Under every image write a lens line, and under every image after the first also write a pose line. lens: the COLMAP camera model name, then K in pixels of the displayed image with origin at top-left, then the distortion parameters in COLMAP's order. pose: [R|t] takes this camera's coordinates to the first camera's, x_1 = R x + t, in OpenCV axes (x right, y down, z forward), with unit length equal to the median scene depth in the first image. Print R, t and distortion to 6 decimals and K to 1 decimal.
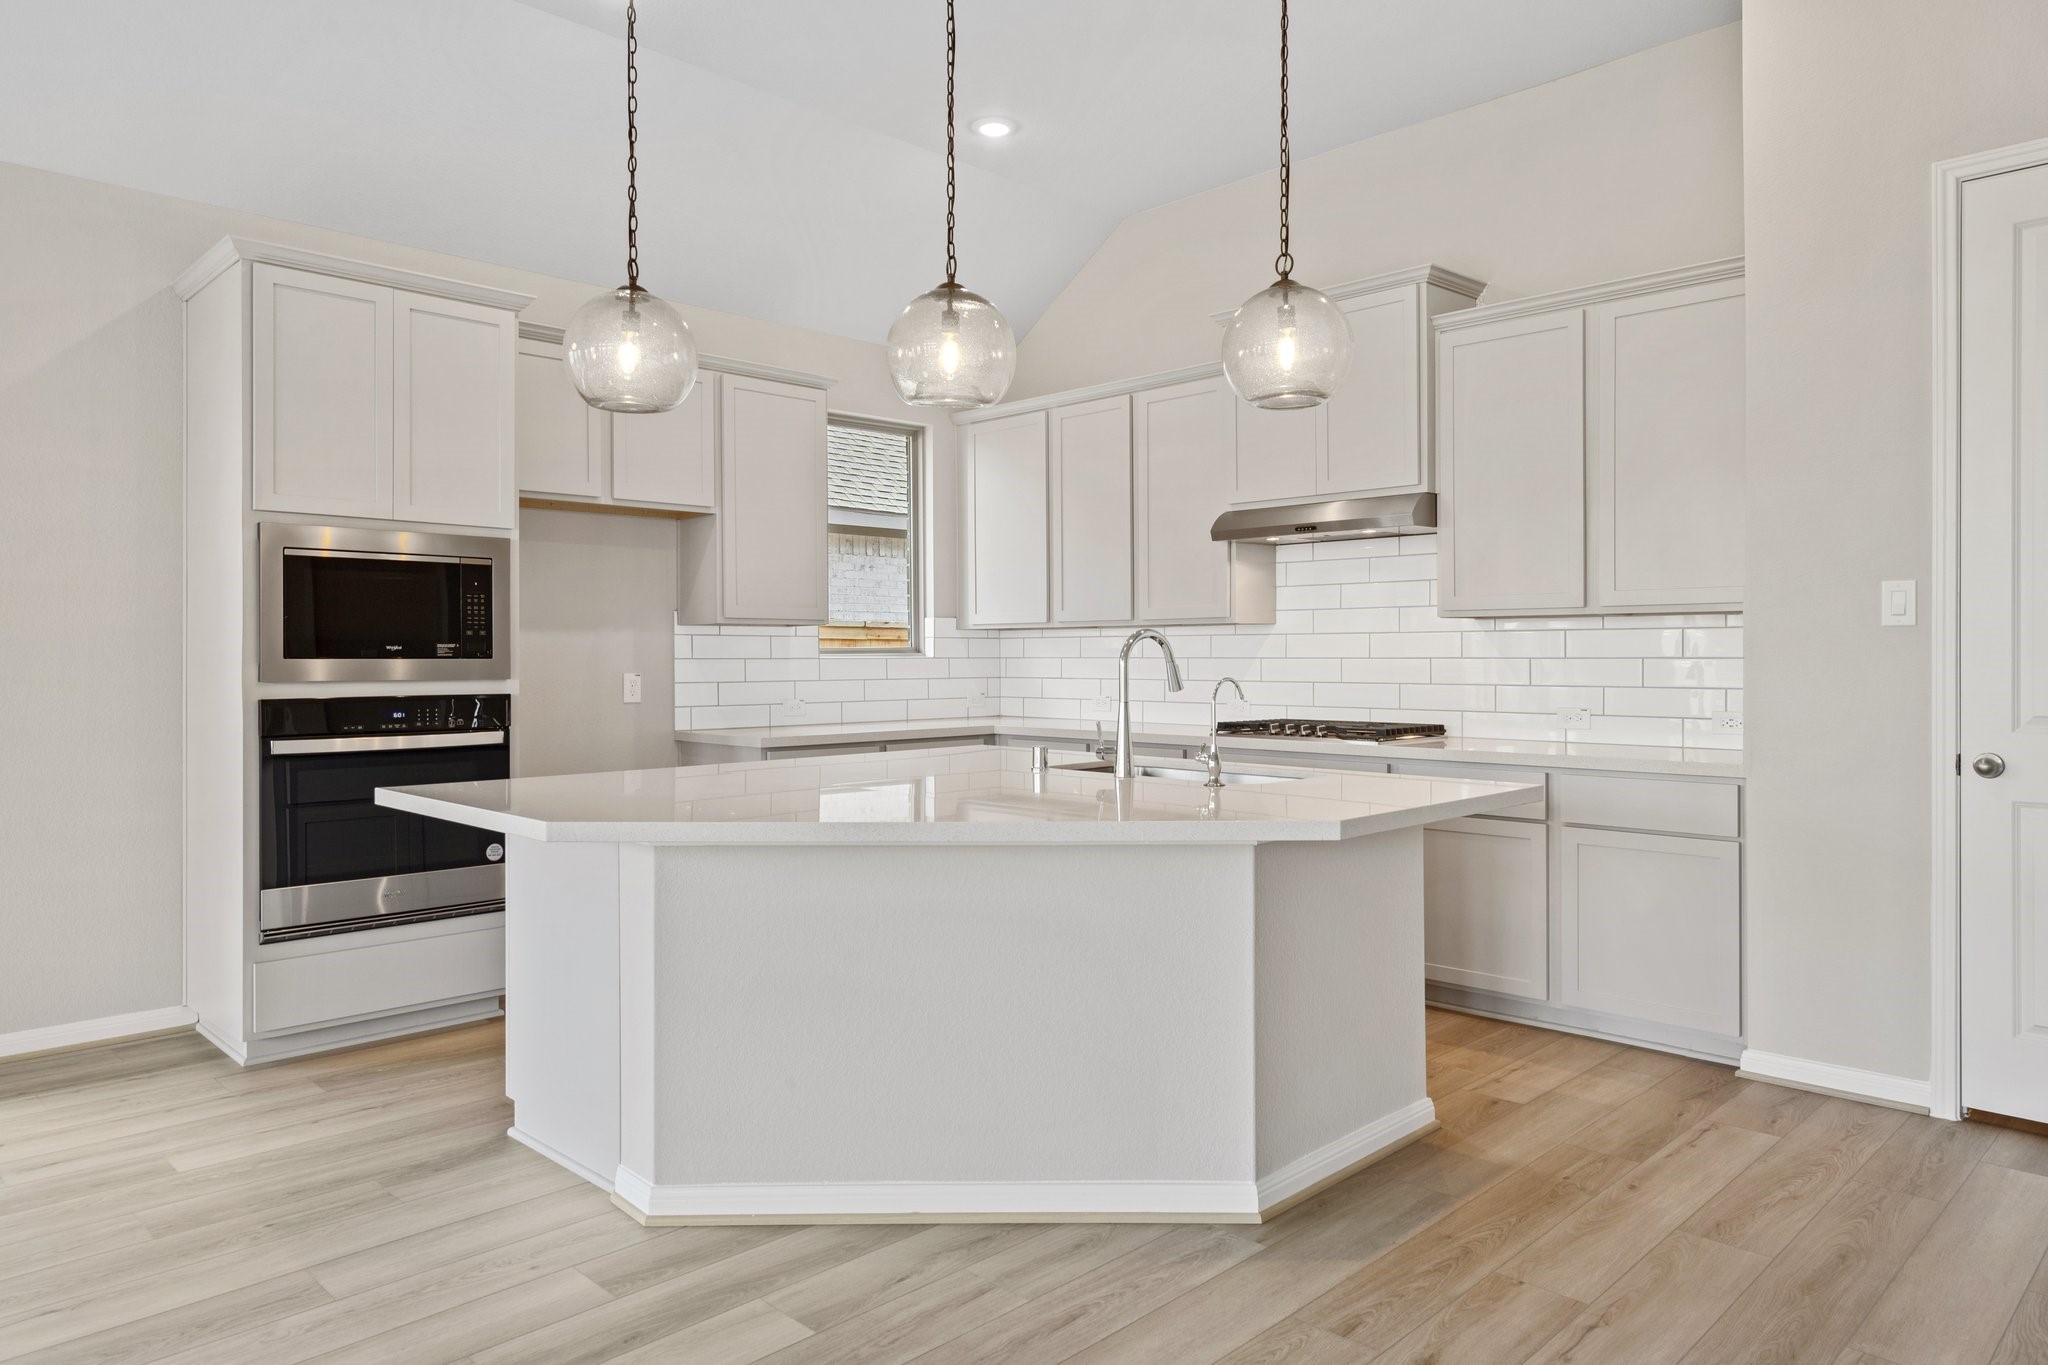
lens RADIAL K [[1270.1, 0, 1067.4], [0, 1270.1, 669.8], [0, 0, 1]] dist [-0.006603, -0.000440]
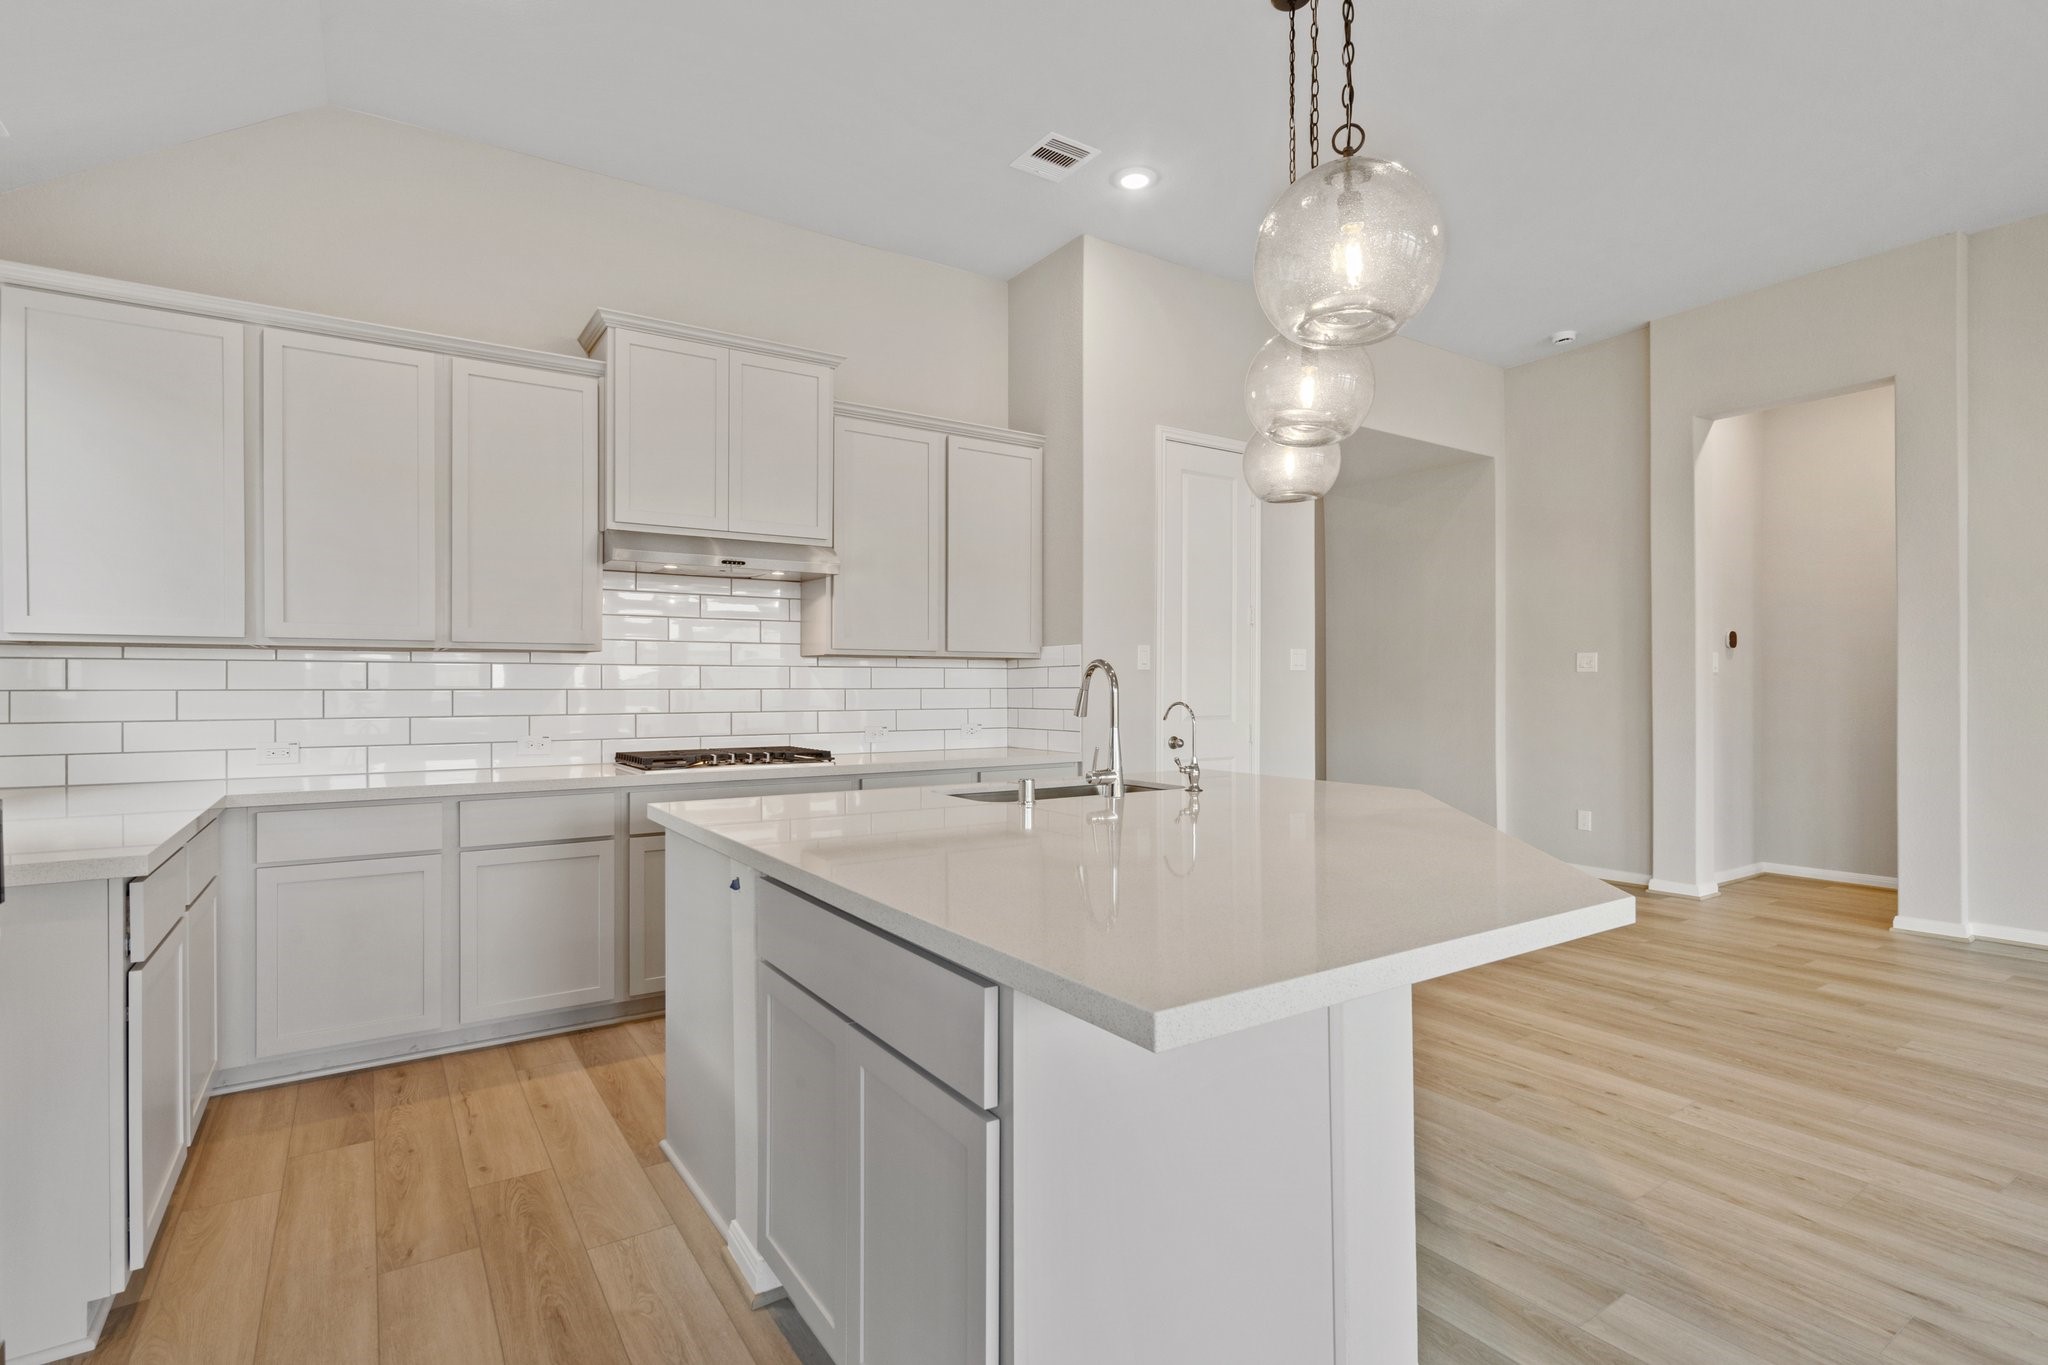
lens RADIAL K [[998.3, 0, 1030.5], [0, 998.3, 676.7], [0, 0, 1]] dist [0.035461, -0.000107]
pose [[0.193502, 0.011805, 0.981029, -0.475231], [0.010605, 0.999844, -0.014123, -0.004365], [-0.981043, 0.013137, 0.193347, 0.533188]]
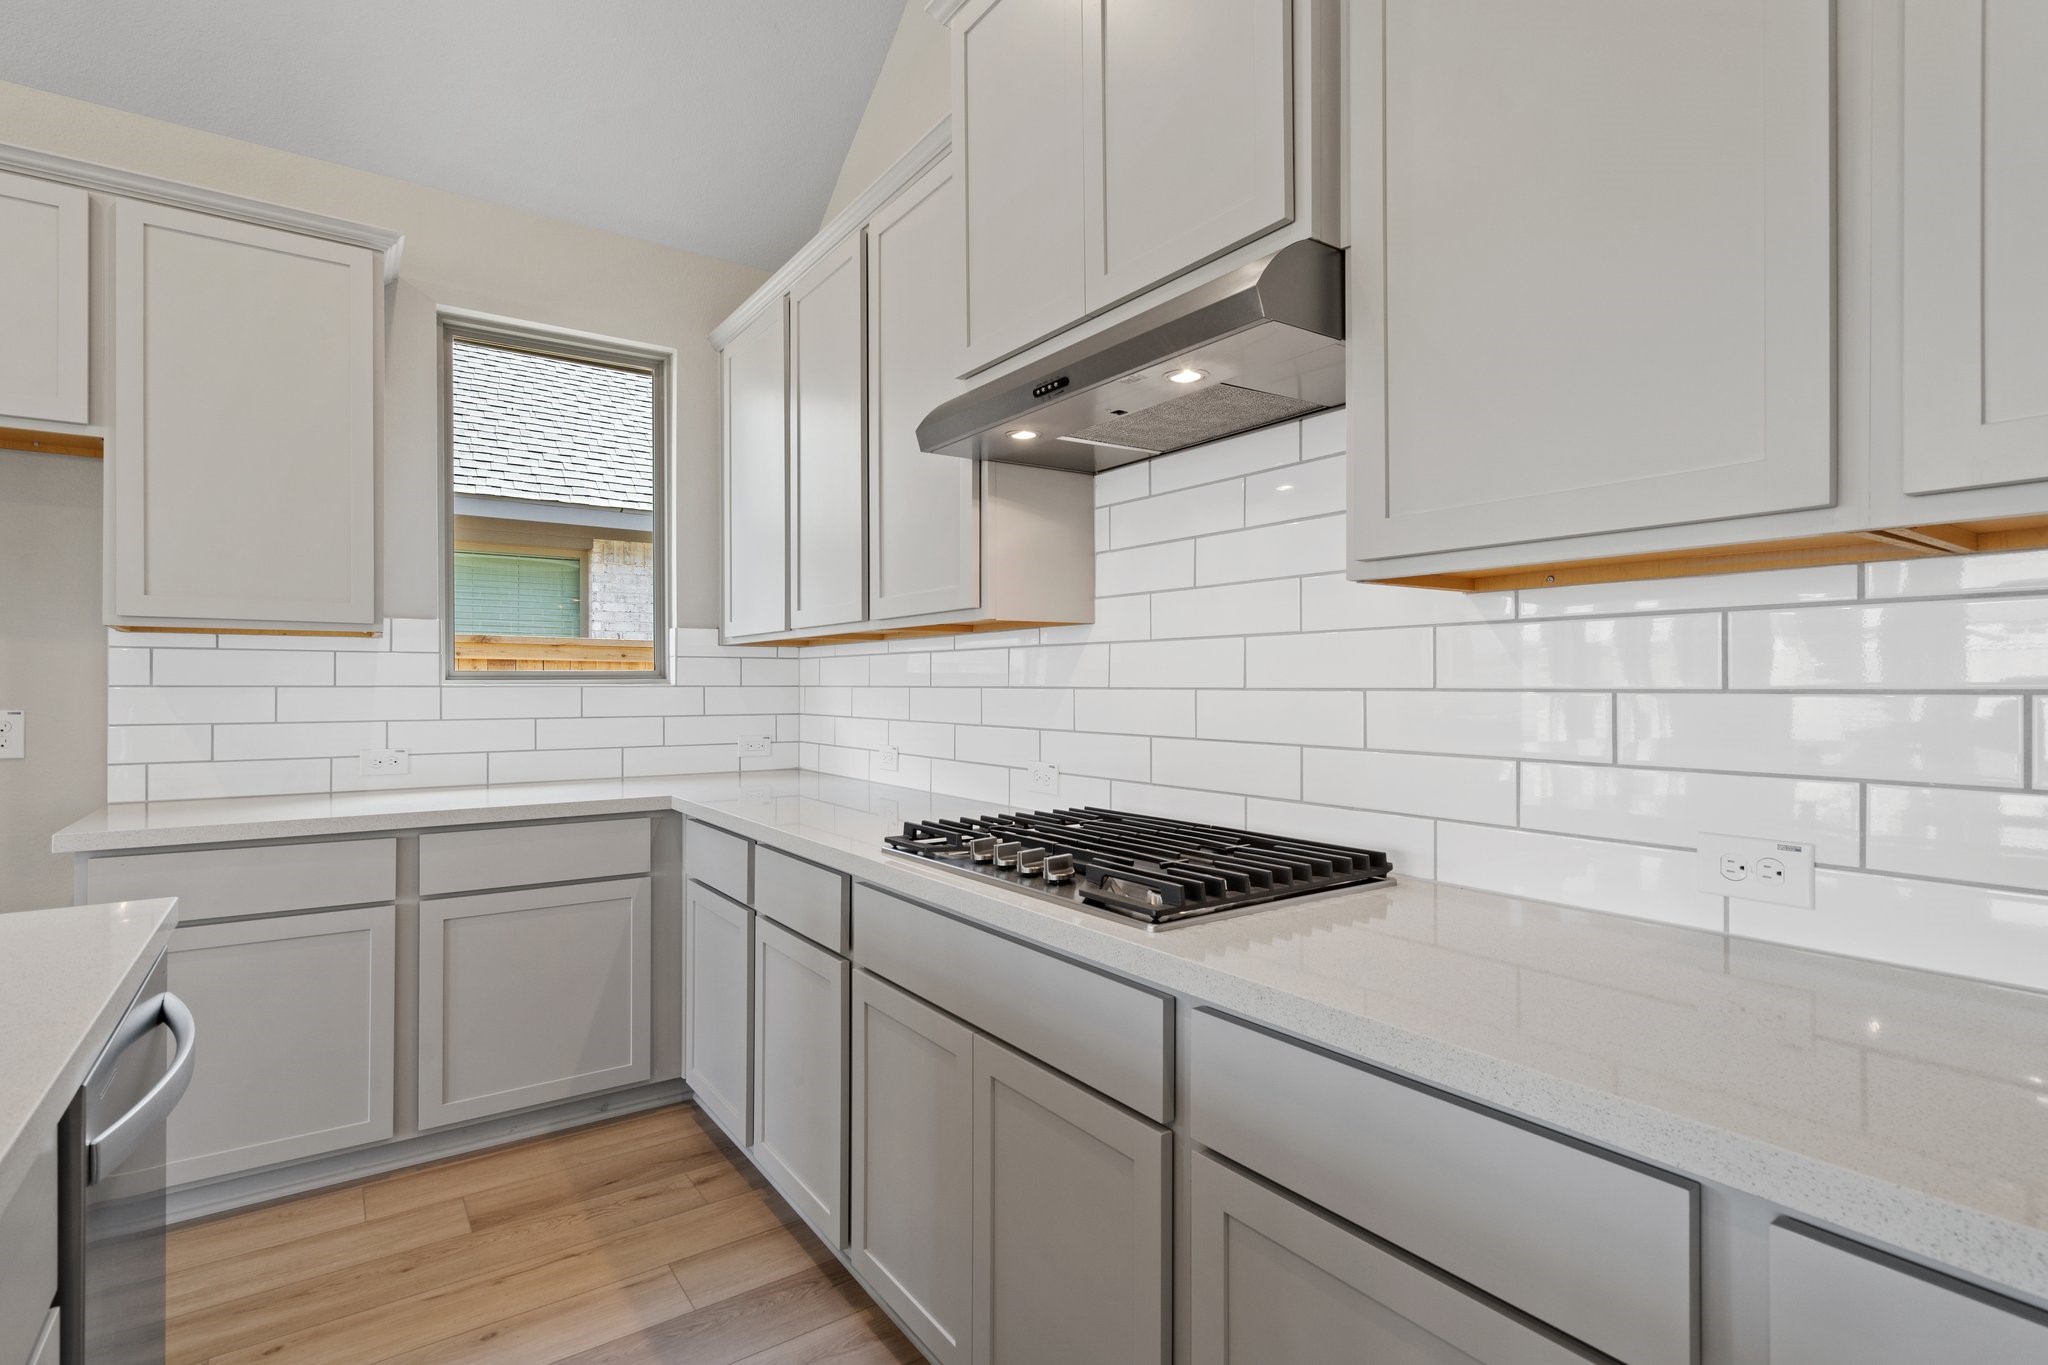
lens RADIAL K [[998.3, 0, 1014.2], [0, 998.3, 688.1], [0, 0, 1]] dist [0.035461, -0.000107]
pose [[0.980257, 0.002074, -0.197718, 0.214606], [-0.003942, 0.999951, -0.009056, -0.004990], [0.197690, 0.009657, 0.980217, 0.582701]]
